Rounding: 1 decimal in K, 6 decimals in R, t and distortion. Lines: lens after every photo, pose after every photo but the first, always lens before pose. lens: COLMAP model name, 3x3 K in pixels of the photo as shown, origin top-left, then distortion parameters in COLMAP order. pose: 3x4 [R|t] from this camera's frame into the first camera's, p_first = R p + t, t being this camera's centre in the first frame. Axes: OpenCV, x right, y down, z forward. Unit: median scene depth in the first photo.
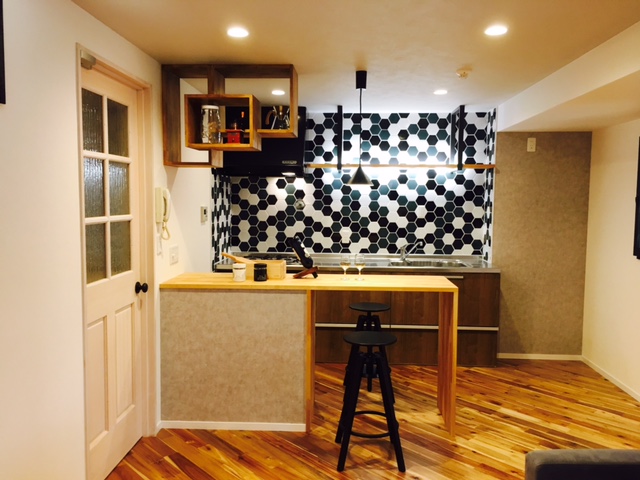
lens RADIAL K [[543.7, 0, 319.0], [0, 543.7, 240.3], [0, 0, 1]] dist [0.054642, -0.037816]
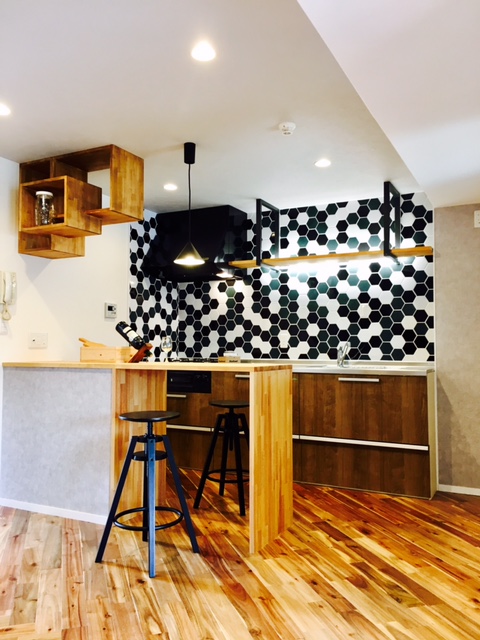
lens RADIAL K [[543.7, 0, 240.3], [0, 543.7, 319.8], [0, 0, 1]] dist [0.054642, -0.037816]
pose [[0.912774, -0.024015, -0.407758, 0.362743], [-0.028897, 0.991972, -0.123108, 0.074549], [0.407441, 0.124153, 0.904753, 0.140322]]
